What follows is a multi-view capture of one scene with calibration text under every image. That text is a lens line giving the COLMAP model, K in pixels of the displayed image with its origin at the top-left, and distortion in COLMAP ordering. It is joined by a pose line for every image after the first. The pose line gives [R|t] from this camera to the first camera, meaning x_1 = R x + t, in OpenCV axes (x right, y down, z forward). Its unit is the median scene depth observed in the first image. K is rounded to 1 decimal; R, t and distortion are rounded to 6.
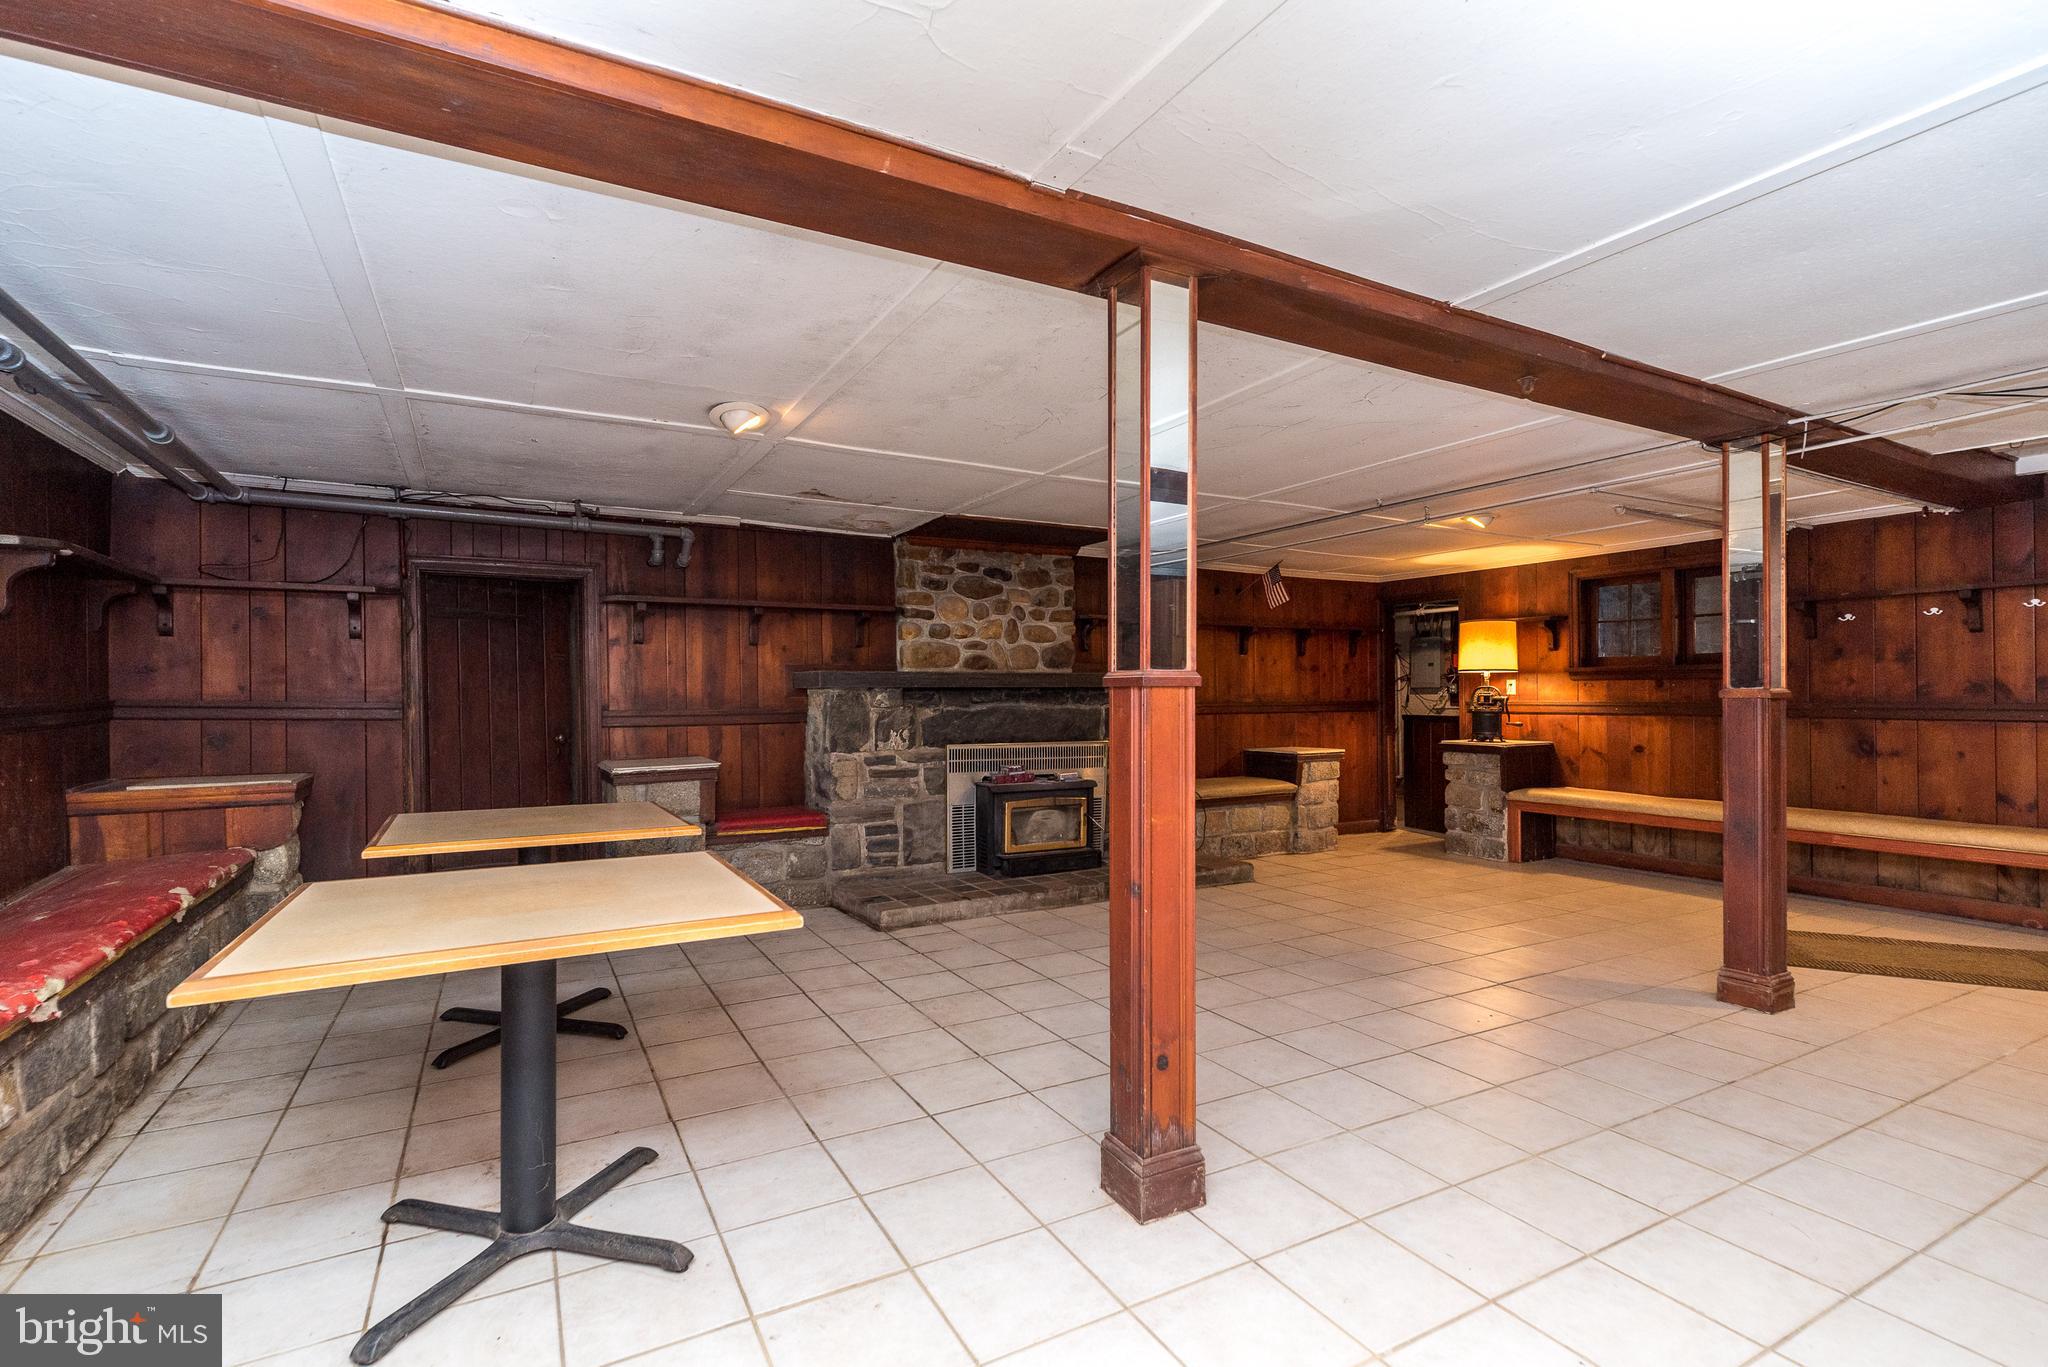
lens RADIAL K [[900.0, 0, 1033.6], [0, 900.0, 691.7], [0, 0, 1]] dist [0.010227, 0.001266]
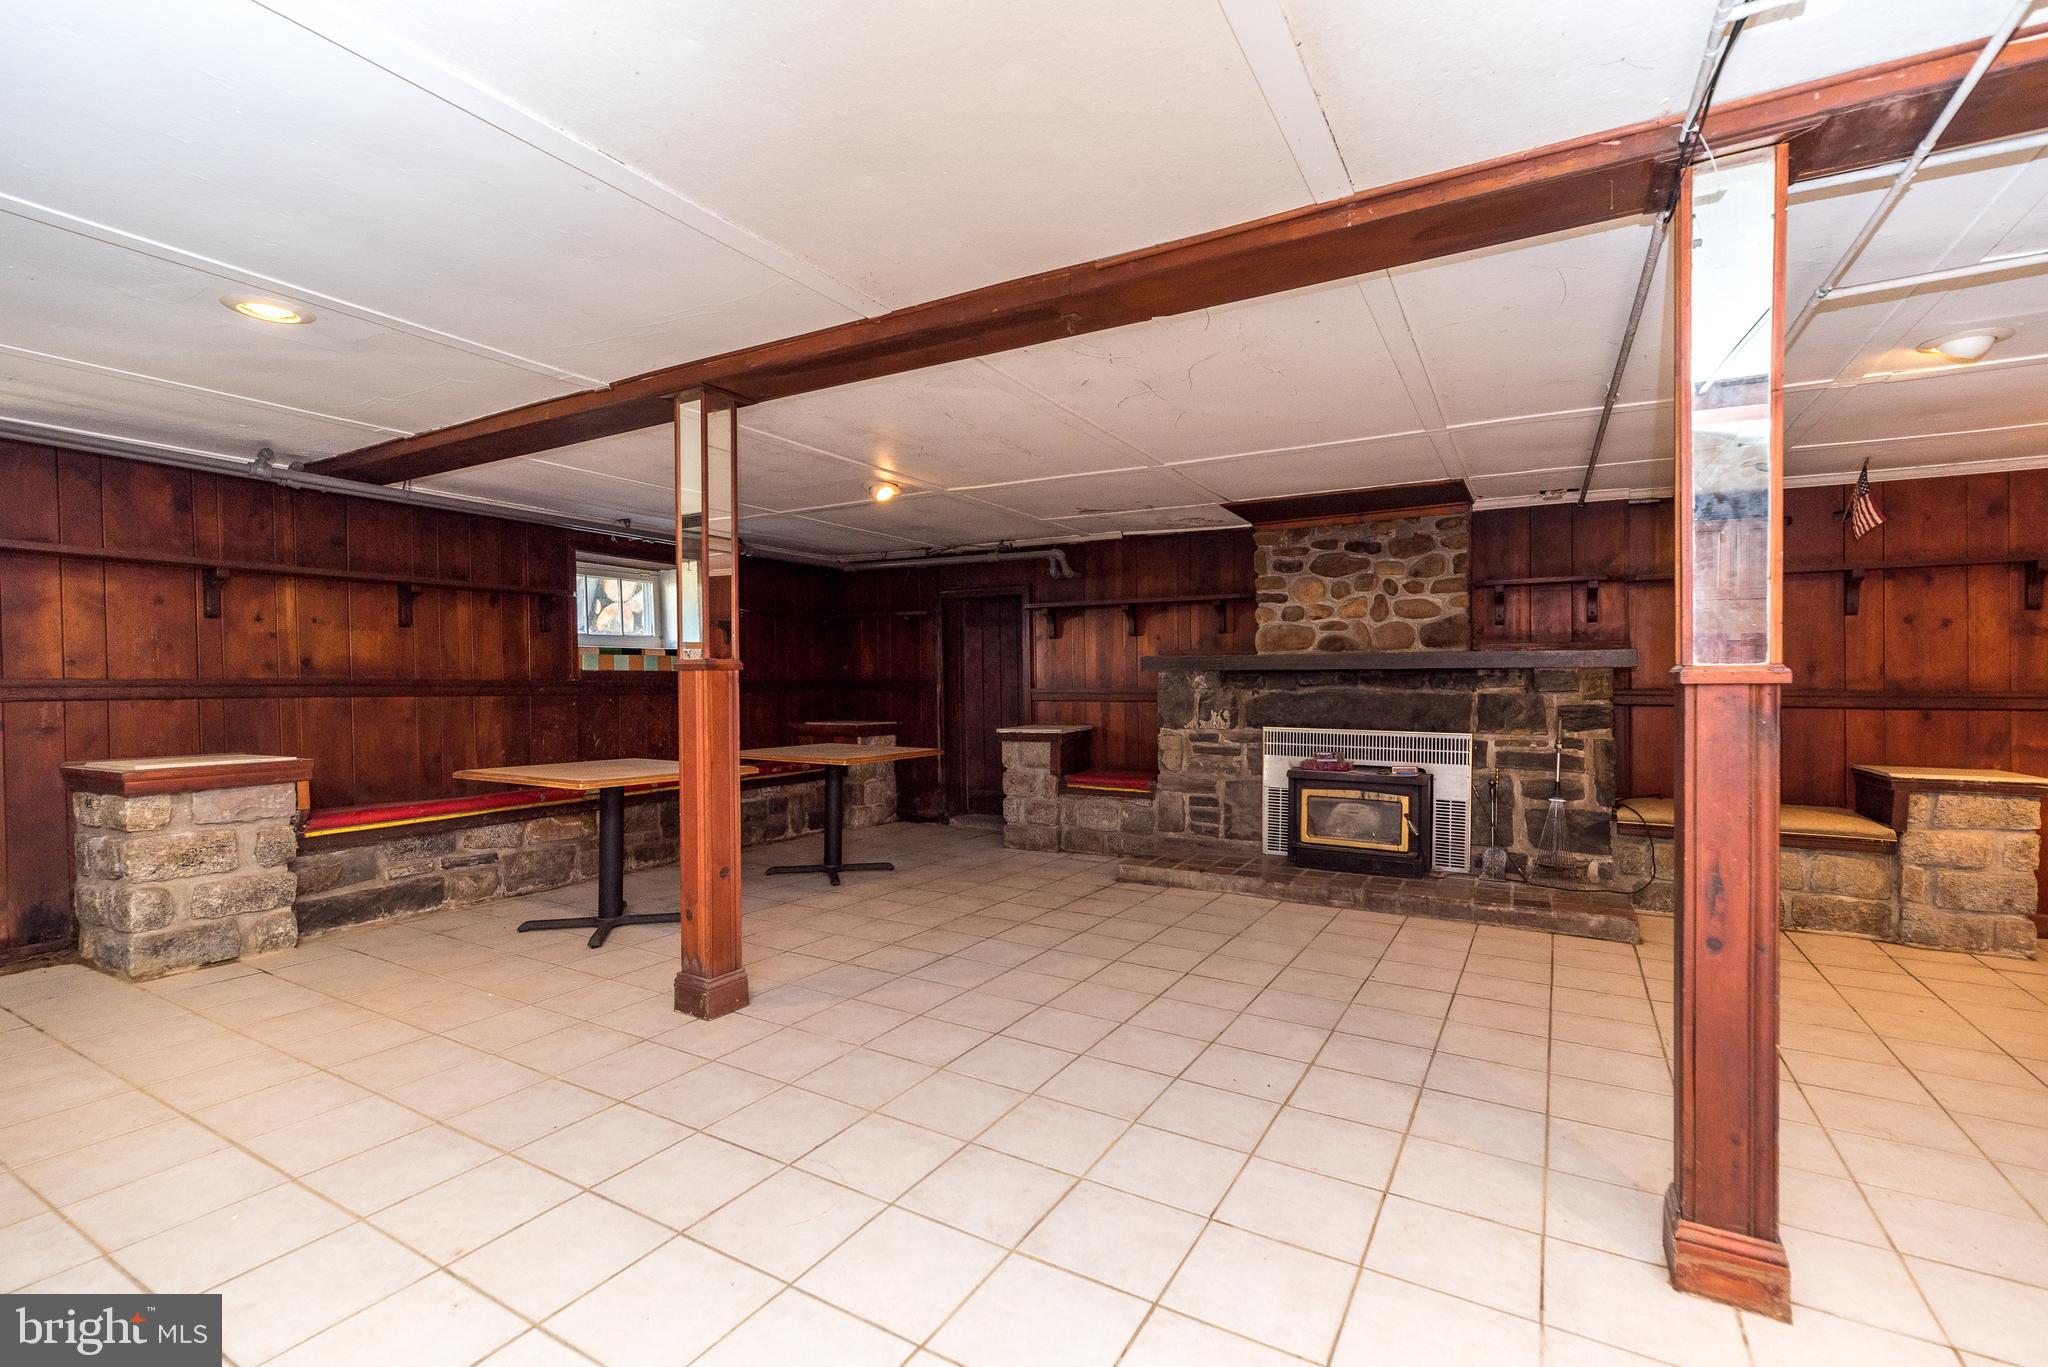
lens RADIAL K [[900.0, 0, 1037.5], [0, 900.0, 684.7], [0, 0, 1]] dist [0.010227, 0.001266]
pose [[0.534027, 0.007743, -0.845432, 0.624401], [0.000000, 0.999958, 0.009158, 0.002398], [0.845468, -0.004890, 0.534004, 0.244561]]
